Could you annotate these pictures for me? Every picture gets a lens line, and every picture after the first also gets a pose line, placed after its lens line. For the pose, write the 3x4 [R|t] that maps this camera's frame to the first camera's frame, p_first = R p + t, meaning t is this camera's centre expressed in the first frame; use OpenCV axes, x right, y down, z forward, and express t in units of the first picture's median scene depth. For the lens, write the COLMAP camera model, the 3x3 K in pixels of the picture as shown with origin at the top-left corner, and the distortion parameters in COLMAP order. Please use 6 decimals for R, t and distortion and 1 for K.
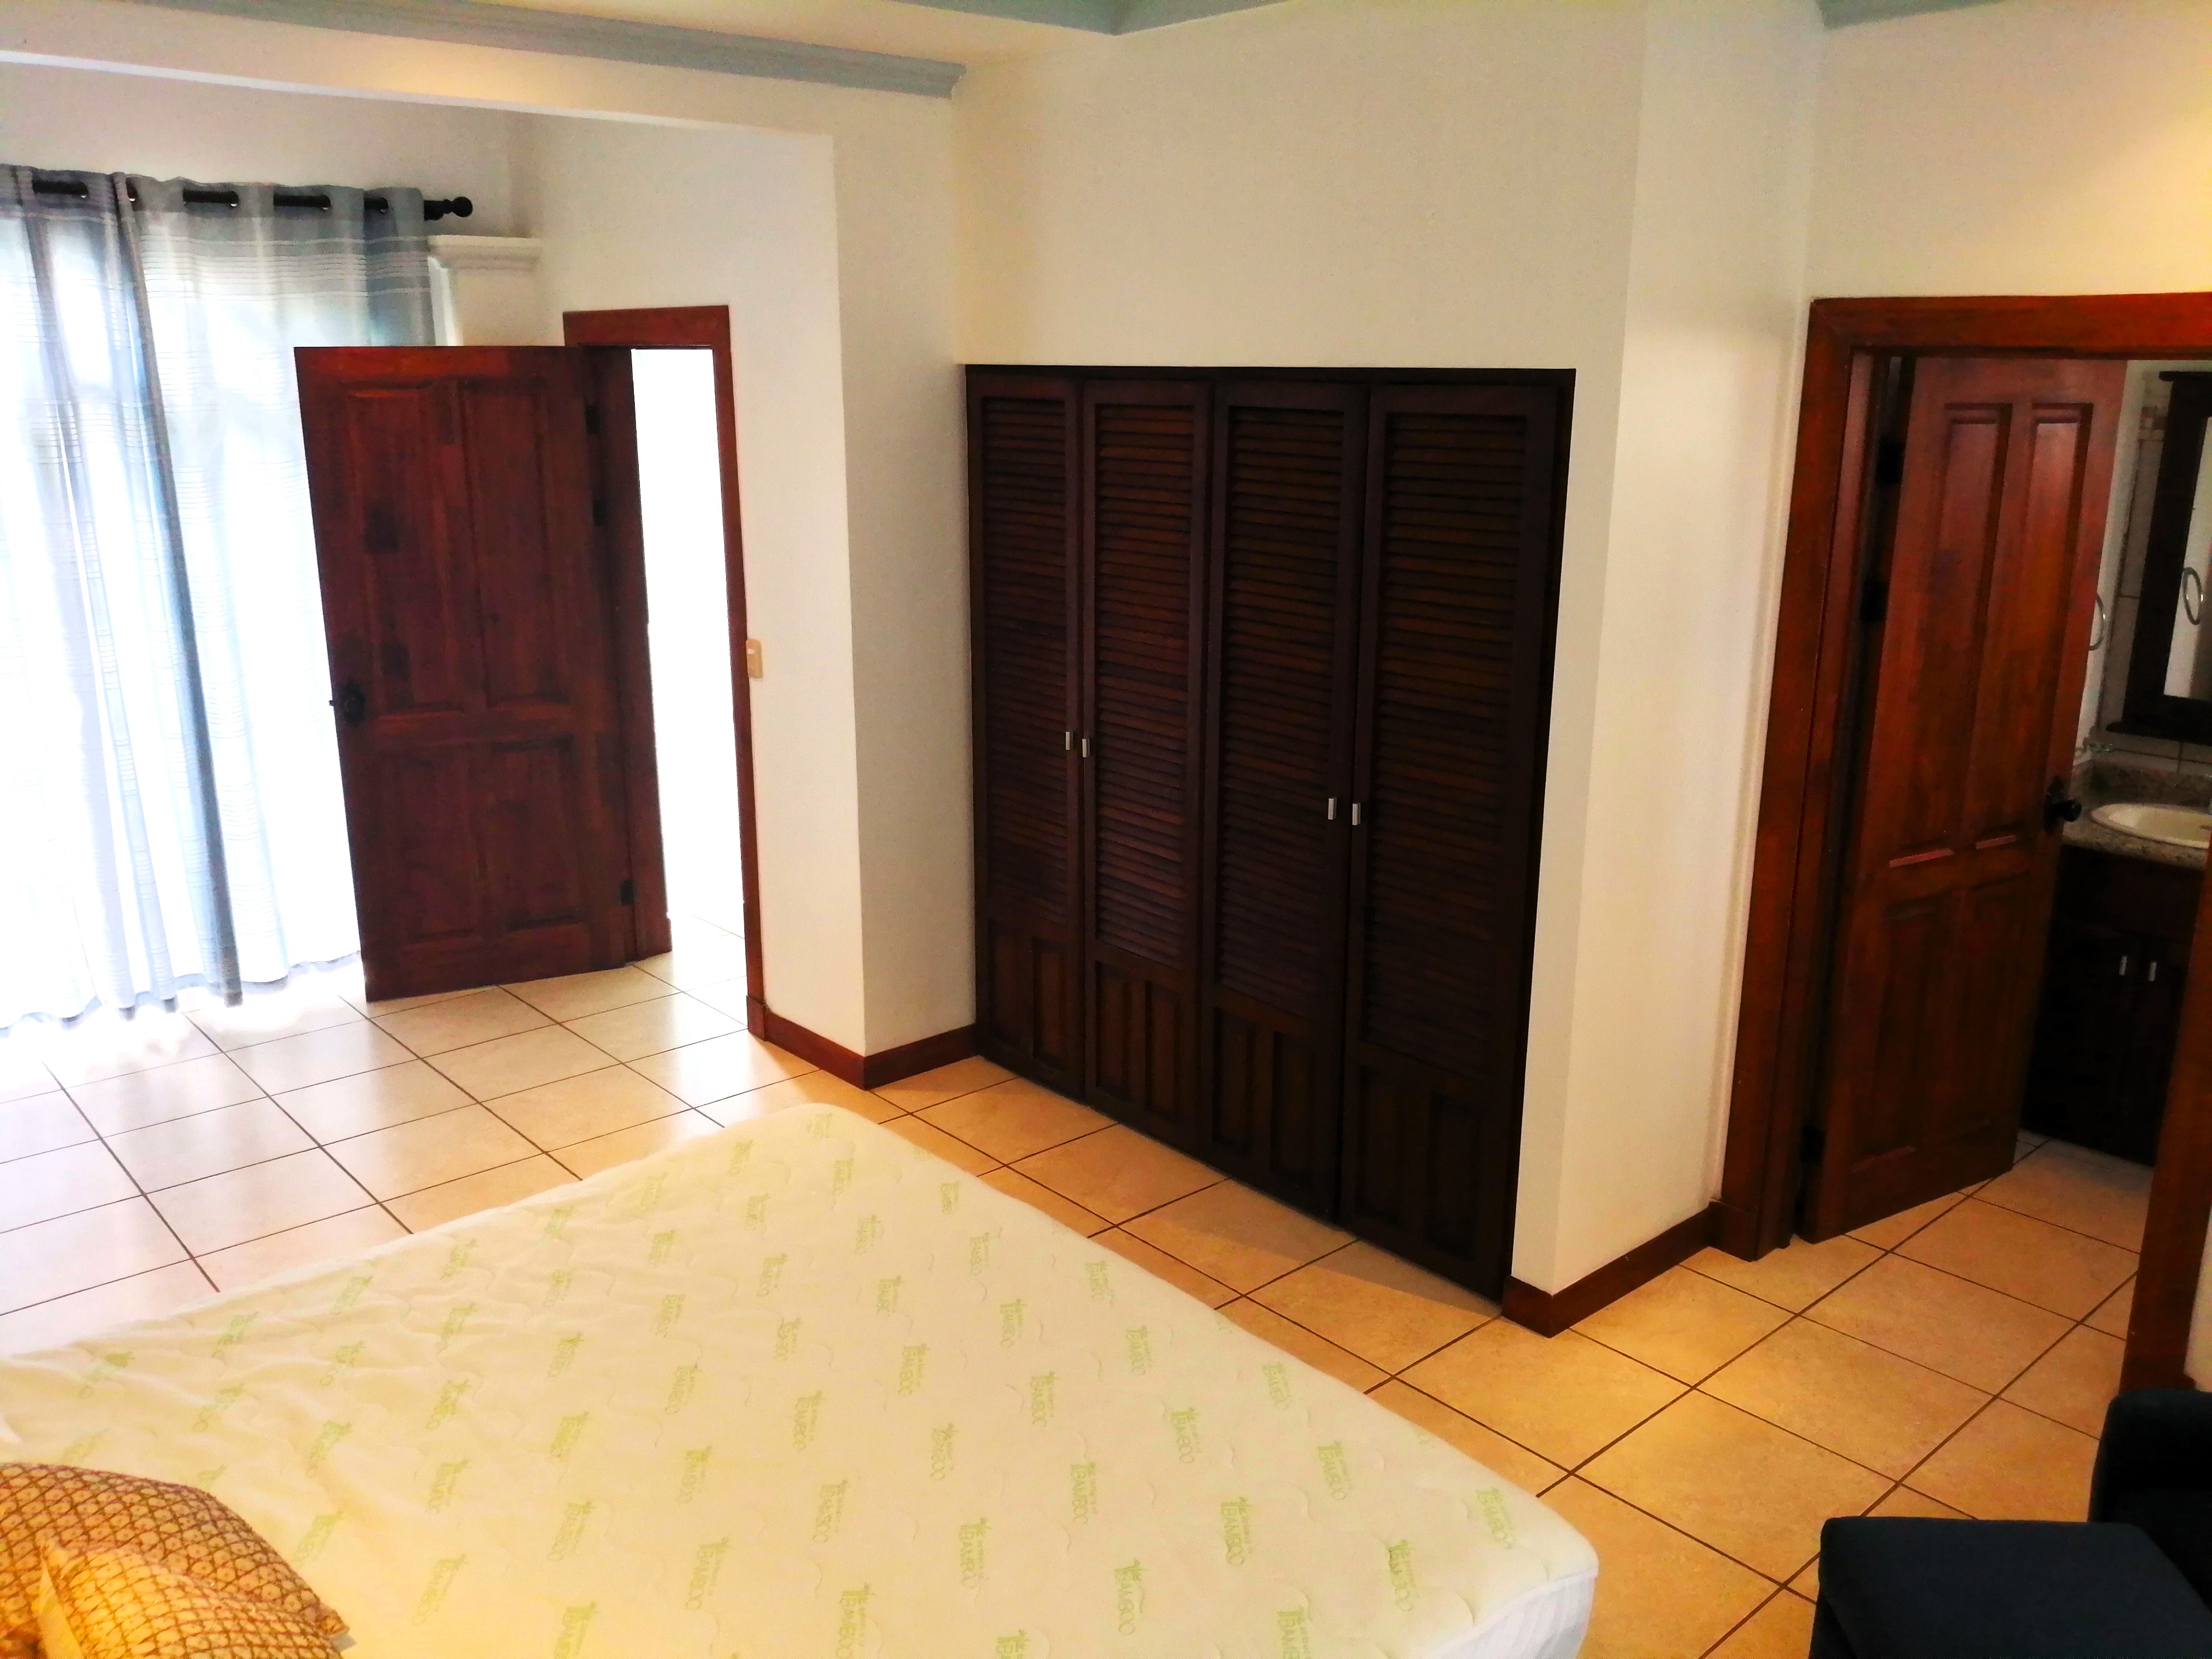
lens RADIAL K [[1771.4, 0, 1106.0], [0, 1771.4, 829.5], [0, 0, 1]] dist [0.055814, -0.090416]
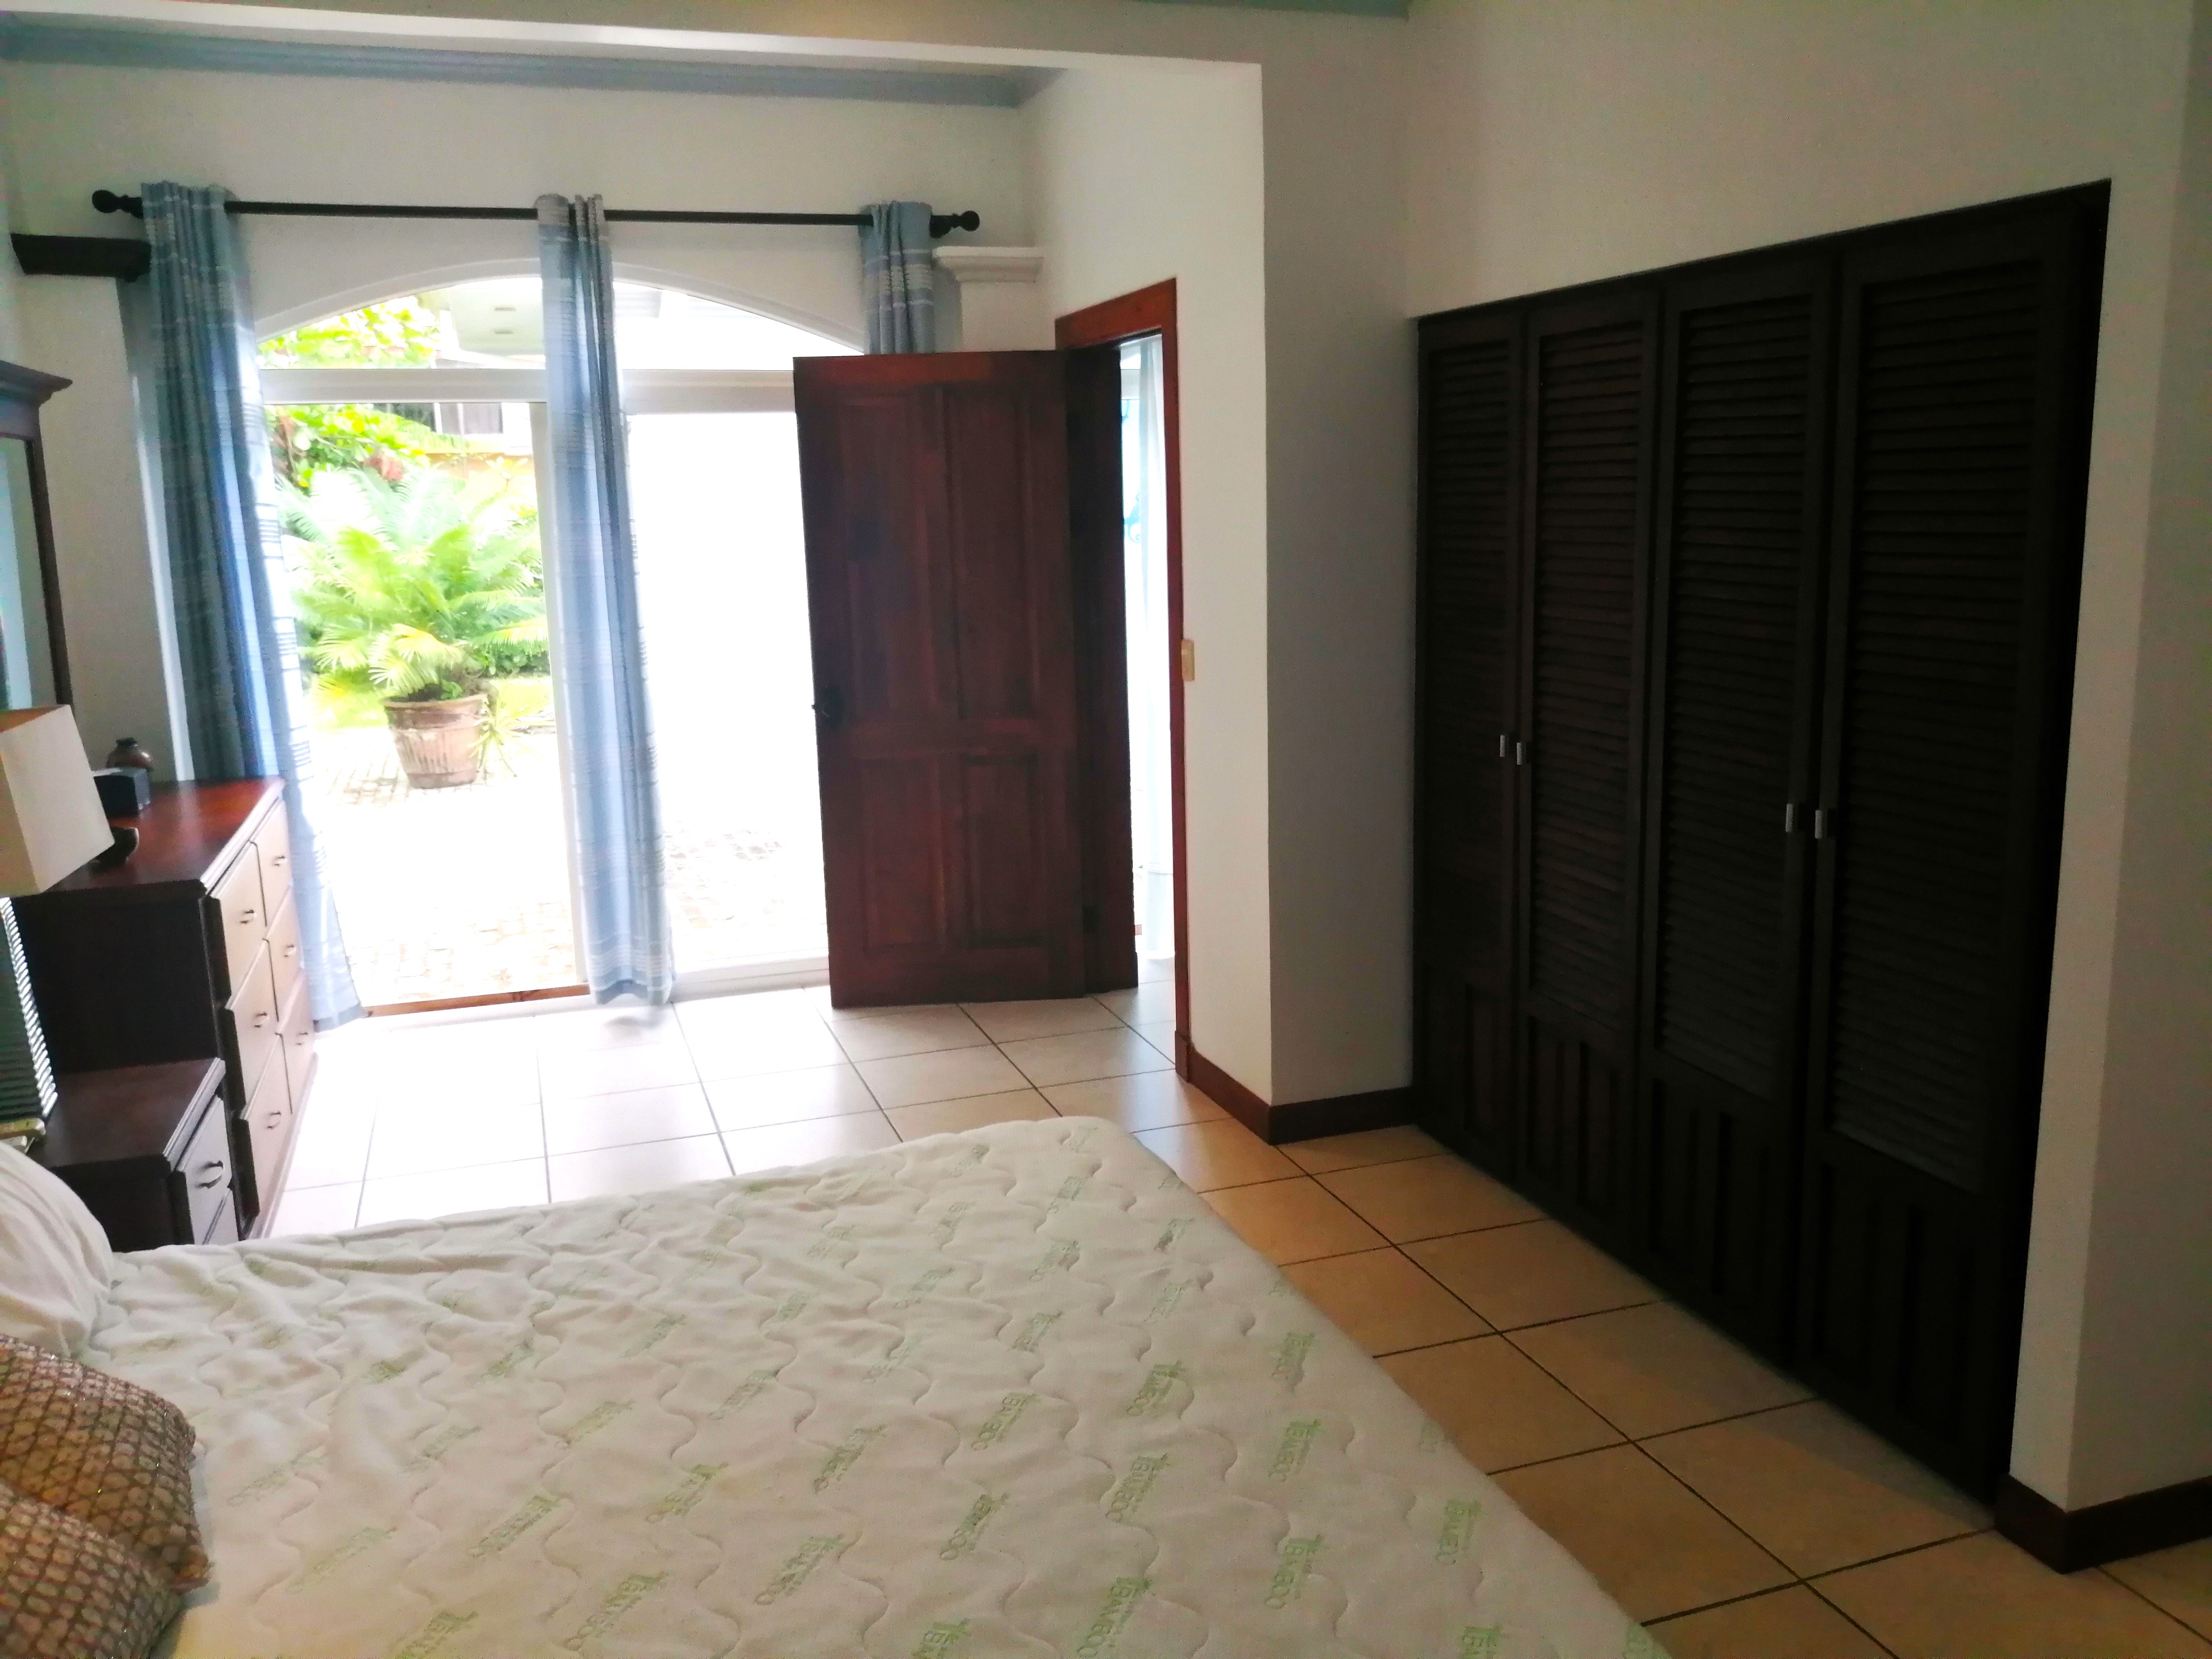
lens RADIAL K [[1771.4, 0, 1106.0], [0, 1771.4, 829.5], [0, 0, 1]] dist [0.055814, -0.090416]
pose [[0.923191, 0.045155, -0.381680, 0.119768], [-0.070676, 0.996085, -0.053105, 0.044108], [0.377787, 0.076002, 0.922768, 0.146611]]
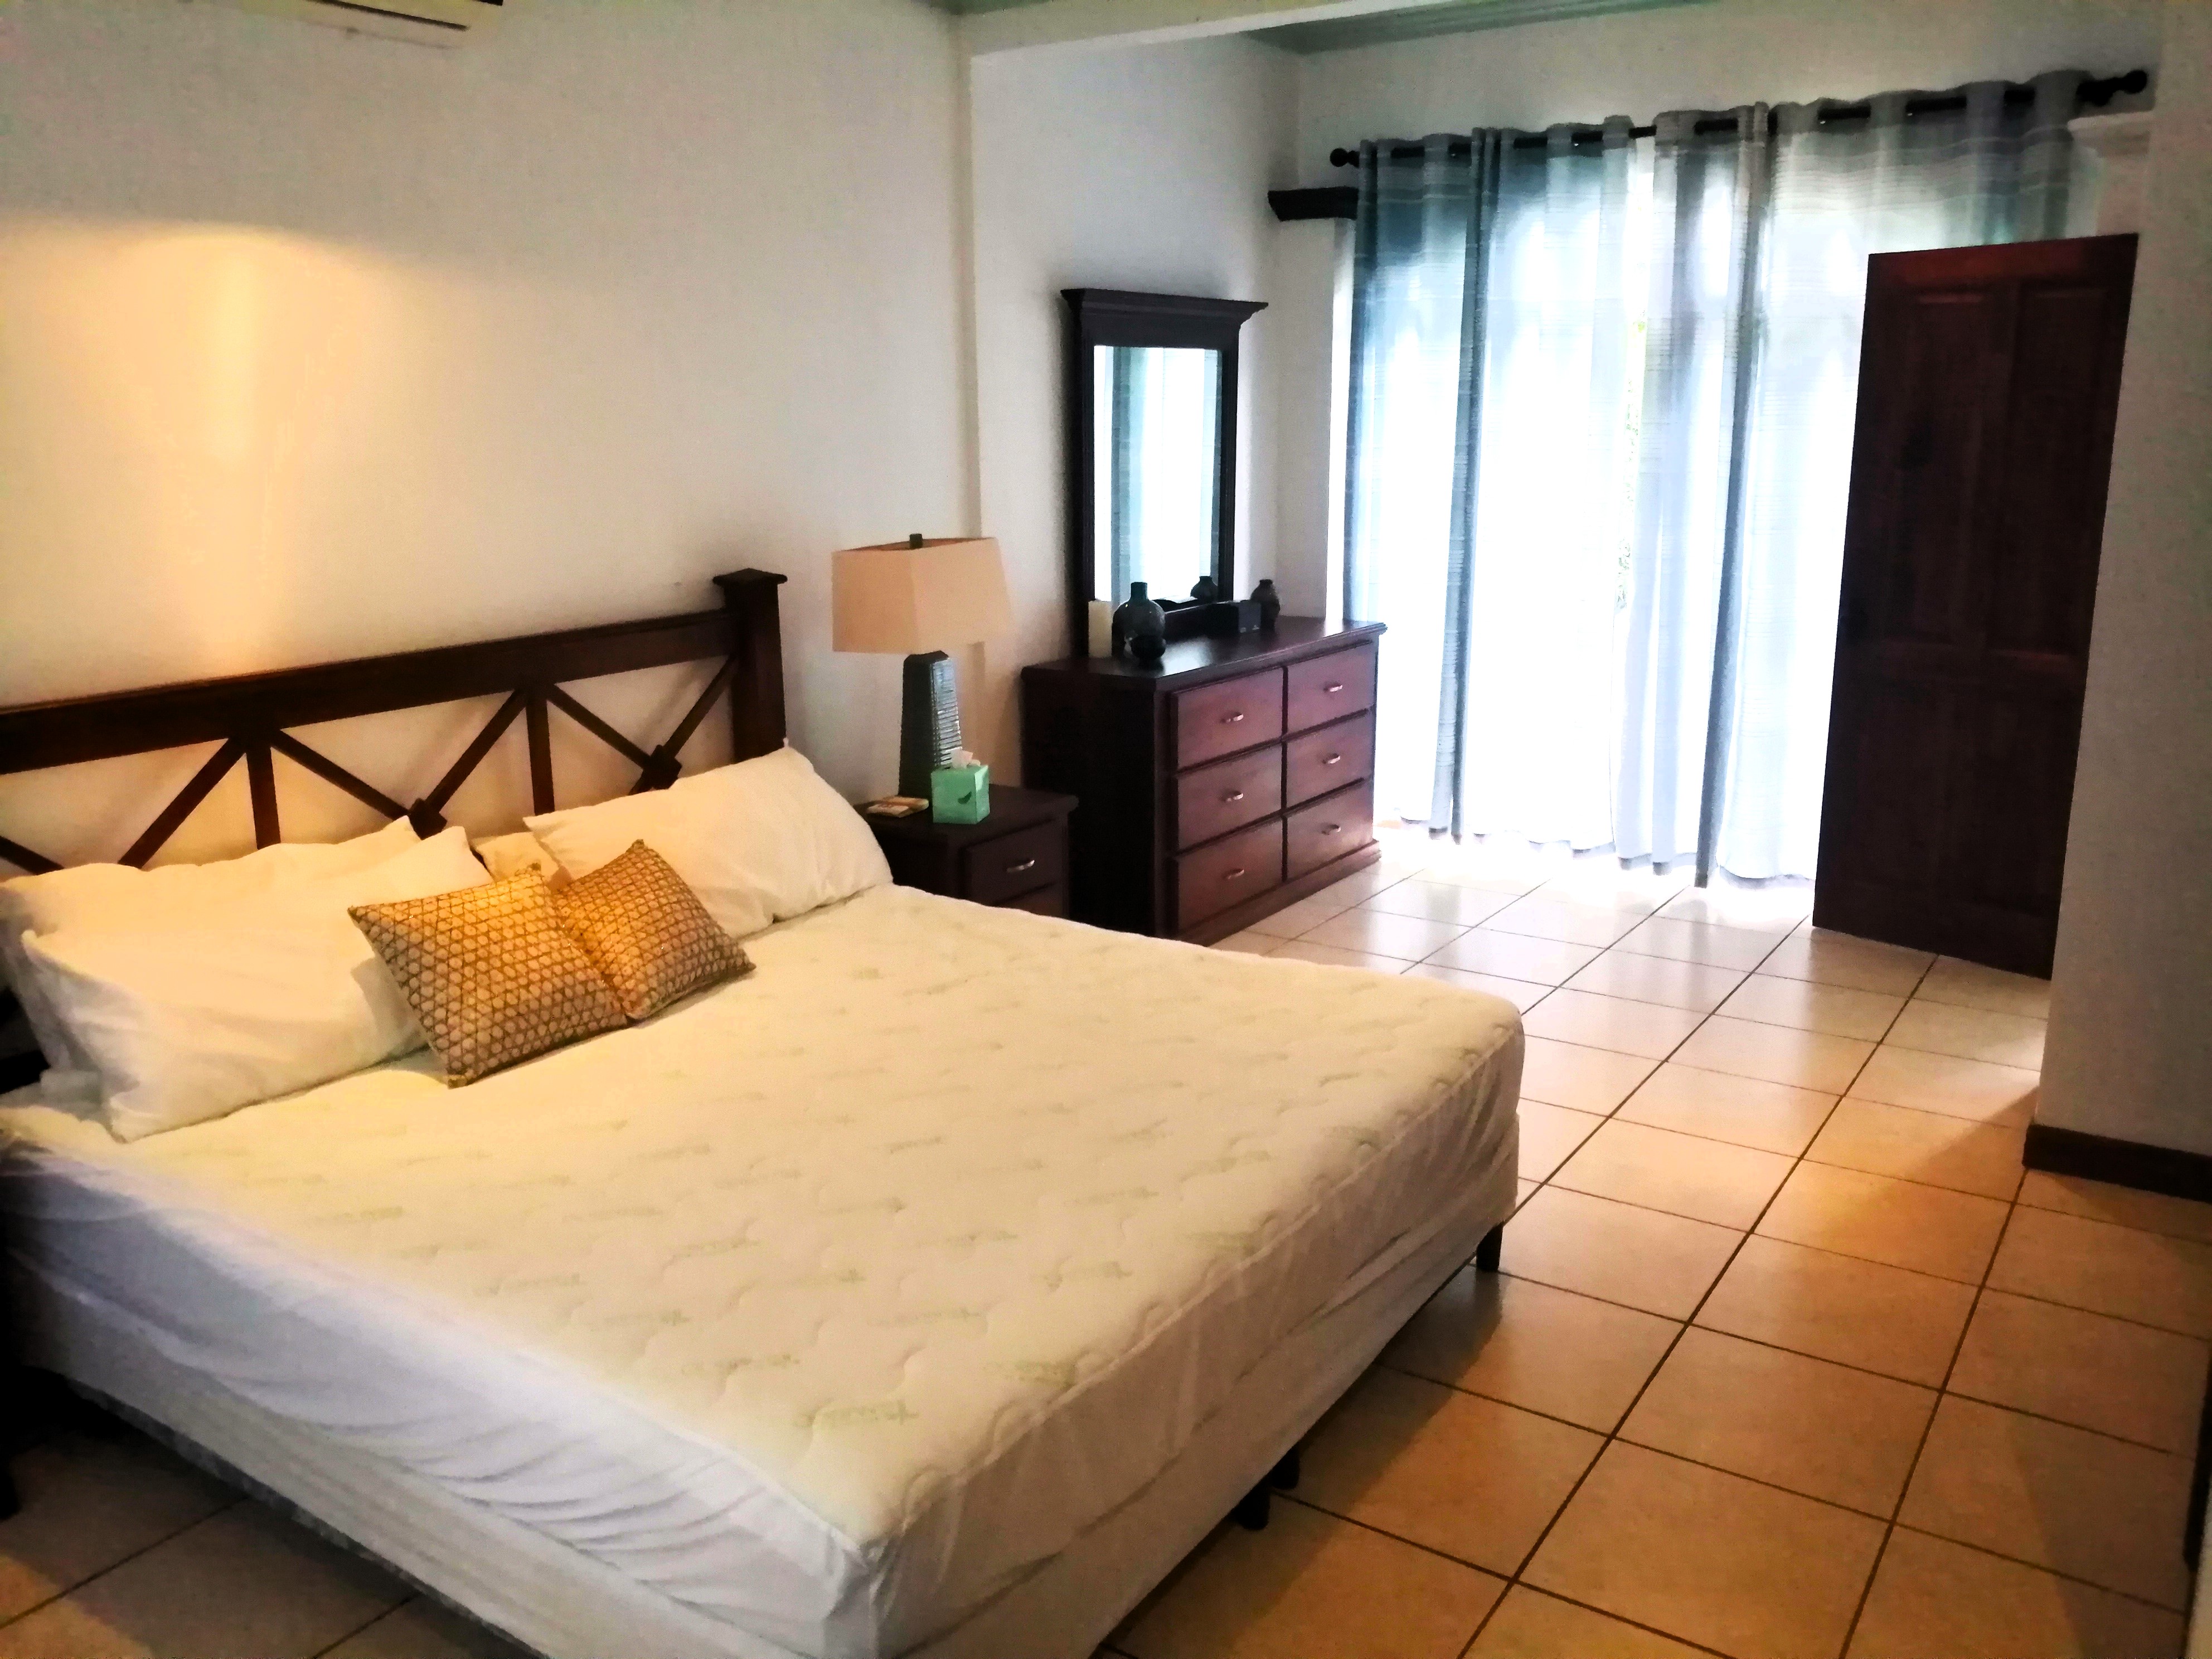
lens RADIAL K [[1771.4, 0, 1106.0], [0, 1771.4, 829.5], [0, 0, 1]] dist [0.055814, -0.090416]
pose [[0.253277, 0.220671, -0.941889, 0.464265], [-0.240939, 0.957344, 0.159502, -0.019833], [0.936909, 0.186540, 0.295641, 0.378650]]
